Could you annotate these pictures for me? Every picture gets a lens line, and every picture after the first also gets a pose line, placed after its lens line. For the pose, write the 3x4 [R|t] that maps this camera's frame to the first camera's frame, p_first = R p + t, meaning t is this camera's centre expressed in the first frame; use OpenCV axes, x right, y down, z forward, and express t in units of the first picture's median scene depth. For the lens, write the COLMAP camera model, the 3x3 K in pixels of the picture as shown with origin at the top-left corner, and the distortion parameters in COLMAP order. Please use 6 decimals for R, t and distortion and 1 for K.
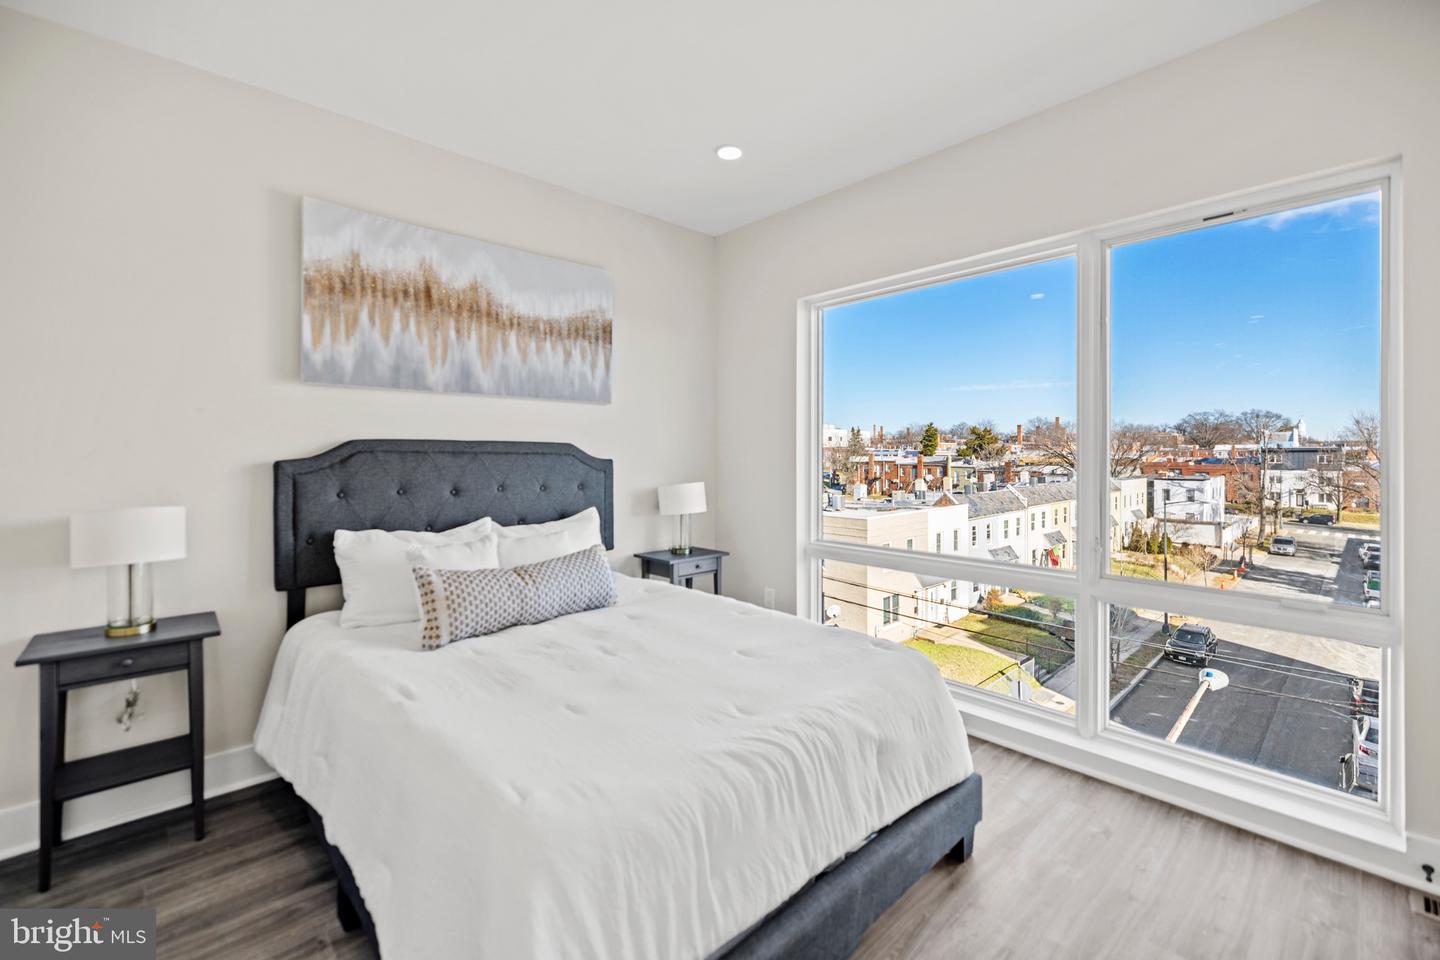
lens RADIAL K [[619.3, 0, 717.6], [0, 619.3, 451.4], [0, 0, 1]] dist [0.012655, 0.000143]
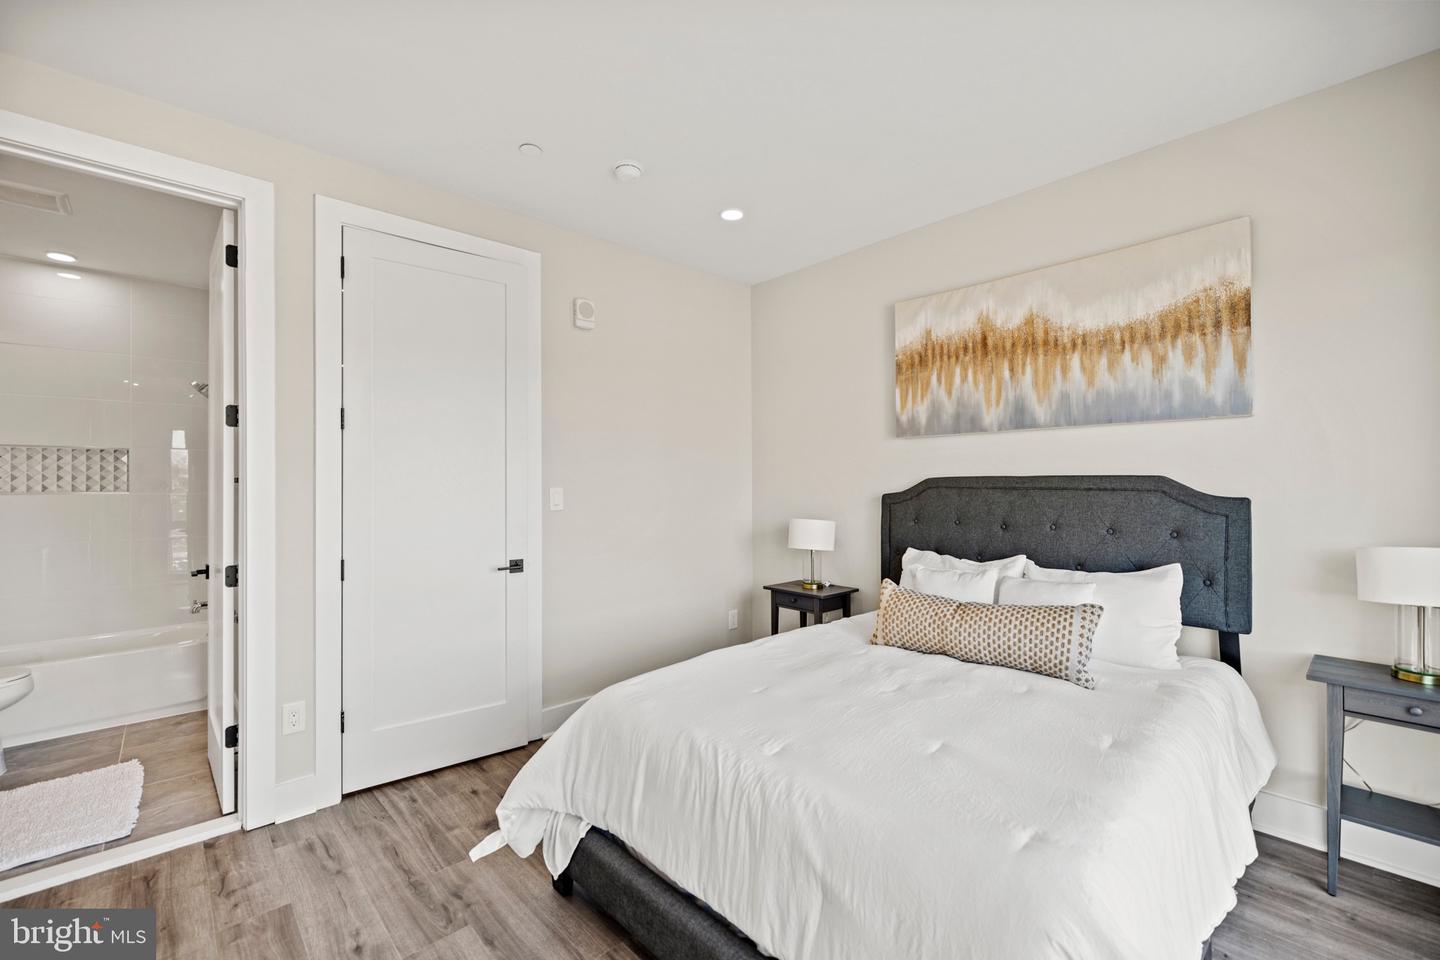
lens RADIAL K [[609.2, 0, 712.4], [0, 609.2, 477.0], [0, 0, 1]] dist [0.007426, -0.000130]
pose [[-0.011790, -0.012551, -0.999852, 0.605240], [0.009274, 0.999877, -0.012661, -0.008833], [0.999887, -0.009422, -0.011673, 0.527228]]
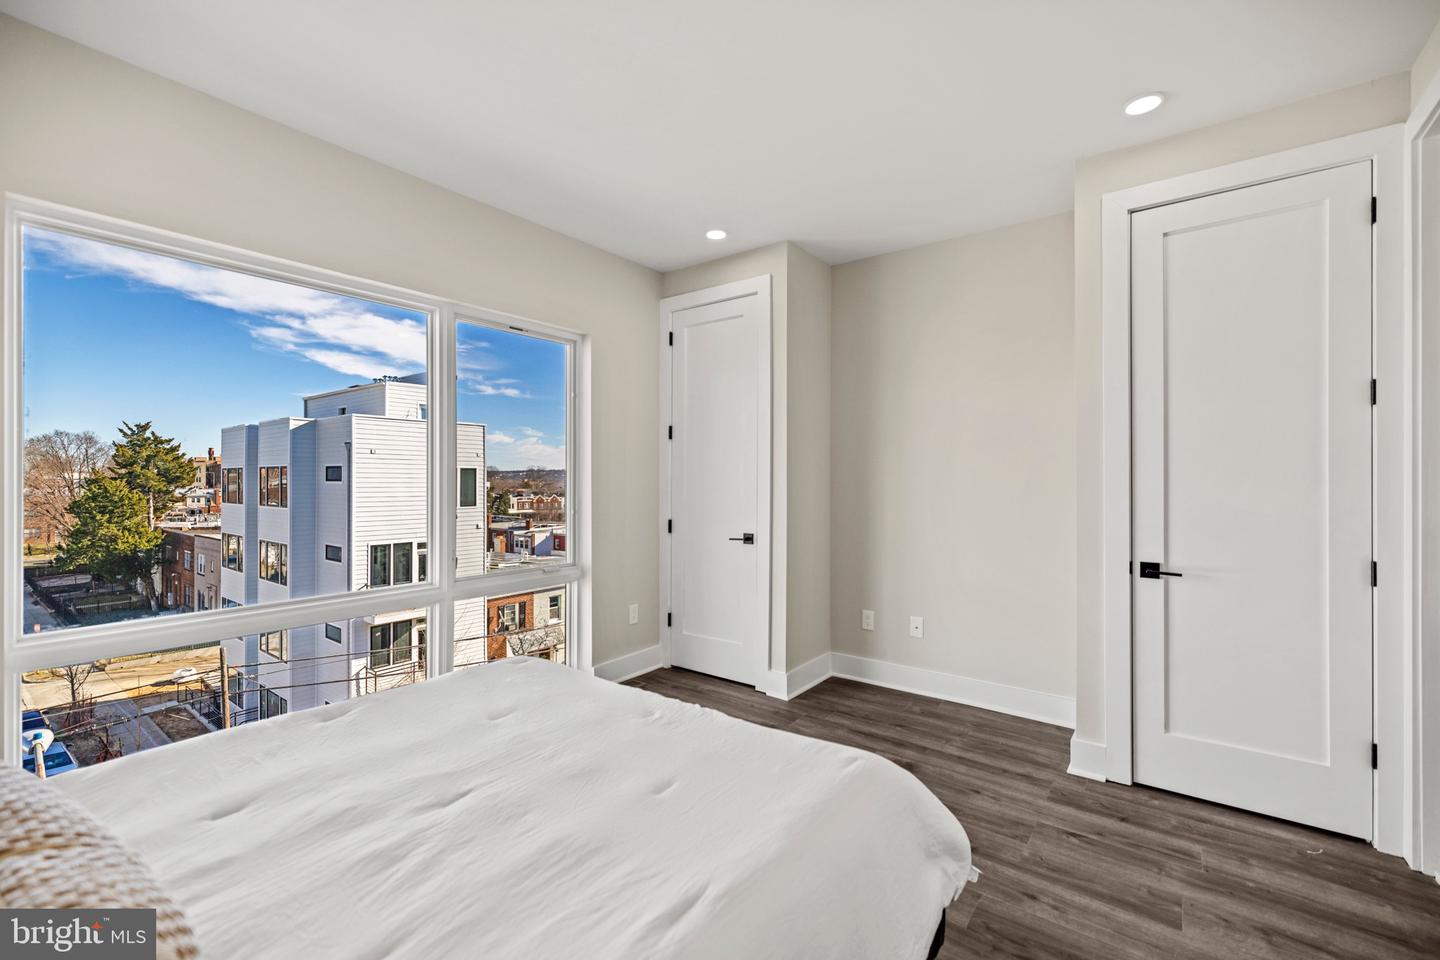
lens RADIAL K [[609.2, 0, 712.4], [0, 609.2, 477.0], [0, 0, 1]] dist [0.007426, -0.000130]
pose [[-0.158866, 0.004473, 0.987290, -0.612381], [-0.003155, 0.999982, -0.005038, -0.001959], [-0.987295, -0.003915, -0.158849, 0.613611]]
